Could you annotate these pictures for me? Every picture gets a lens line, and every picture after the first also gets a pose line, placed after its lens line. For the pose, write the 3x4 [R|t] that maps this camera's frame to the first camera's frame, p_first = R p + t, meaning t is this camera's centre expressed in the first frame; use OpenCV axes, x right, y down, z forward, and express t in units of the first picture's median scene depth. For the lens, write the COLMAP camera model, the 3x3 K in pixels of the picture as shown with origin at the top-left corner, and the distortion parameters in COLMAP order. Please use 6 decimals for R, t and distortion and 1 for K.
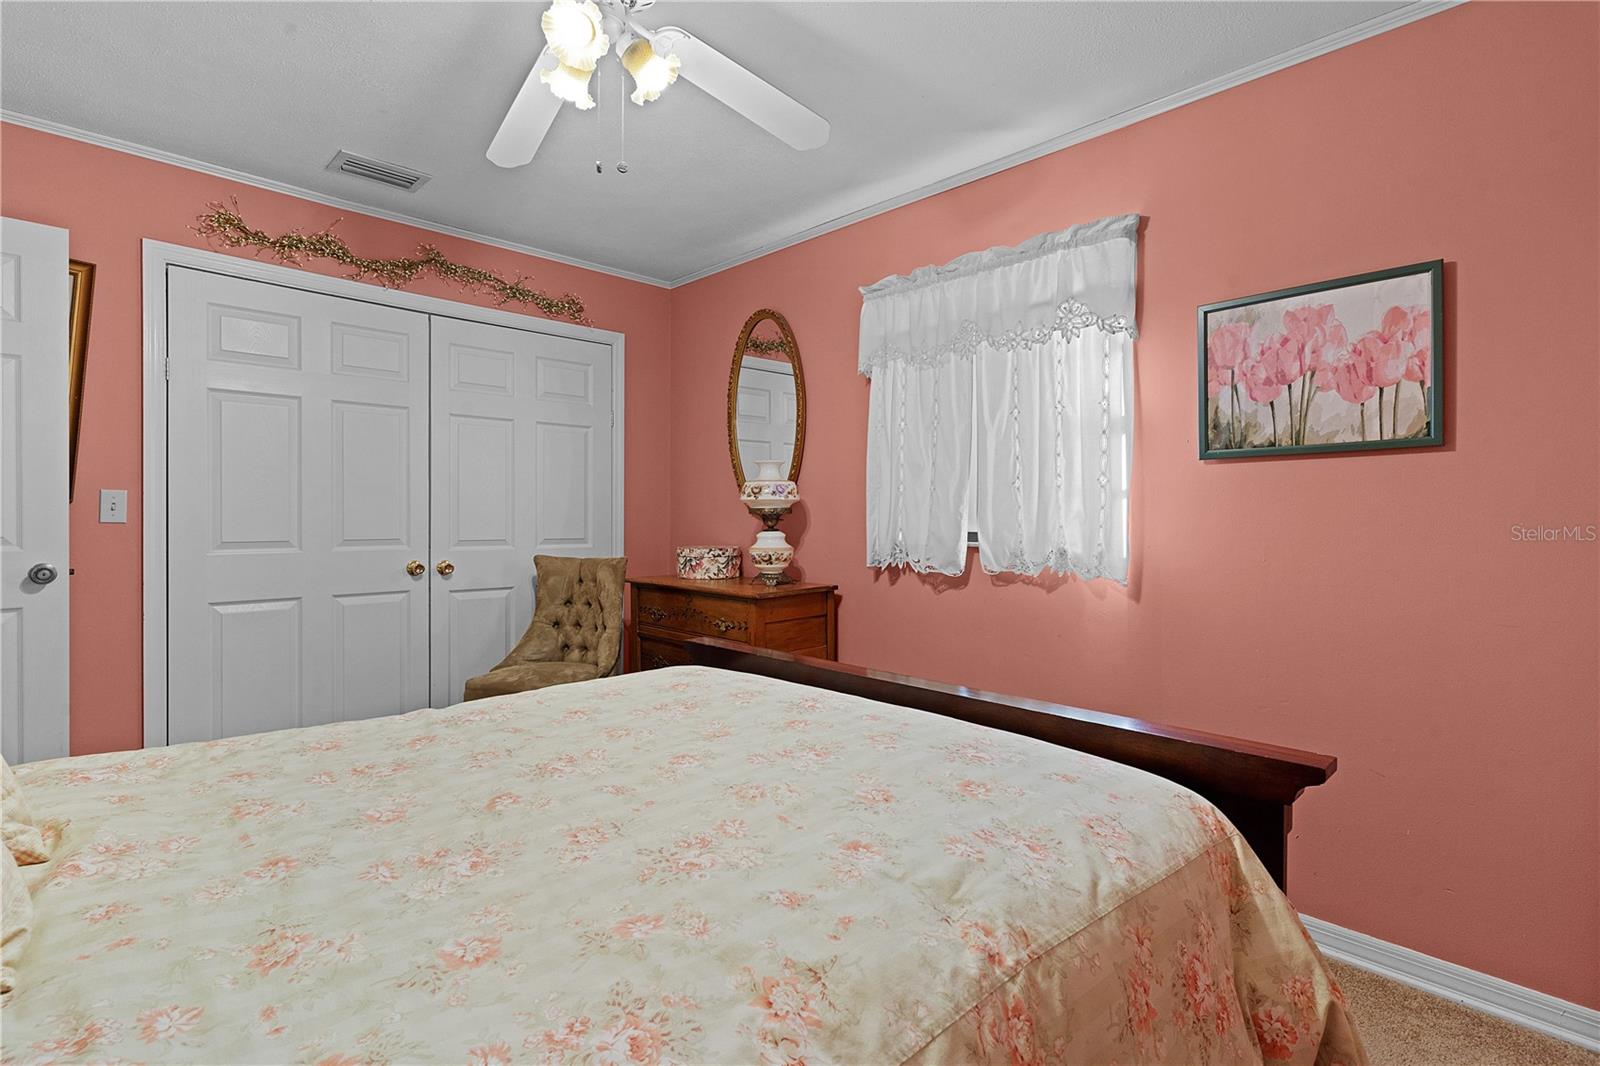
lens RADIAL K [[775.0, 0, 800.2], [0, 775.0, 525.0], [0, 0, 1]] dist [0.001487, 0.000327]
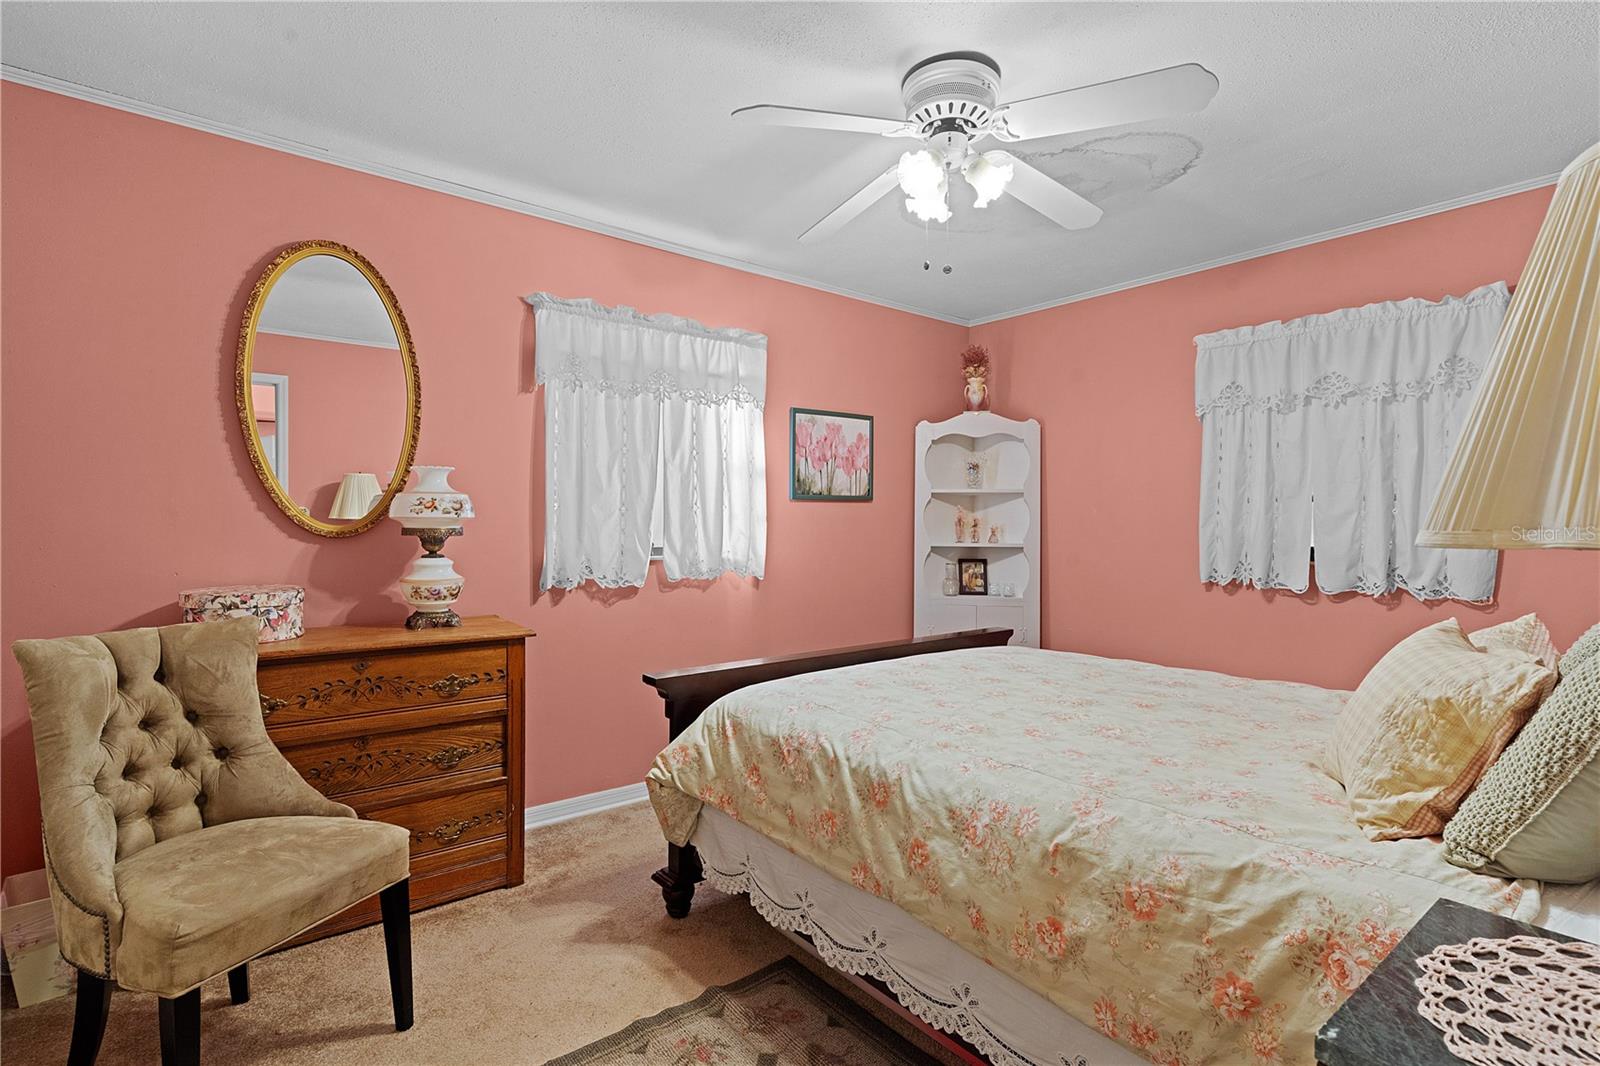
lens RADIAL K [[775.0, 0, 800.5], [0, 775.0, 533.0], [0, 0, 1]] dist [0.001487, 0.000327]
pose [[0.083141, -0.015544, 0.996417, -1.050328], [0.008231, 0.999855, 0.014911, -0.033075], [-0.996504, 0.006962, 0.083257, 0.771952]]
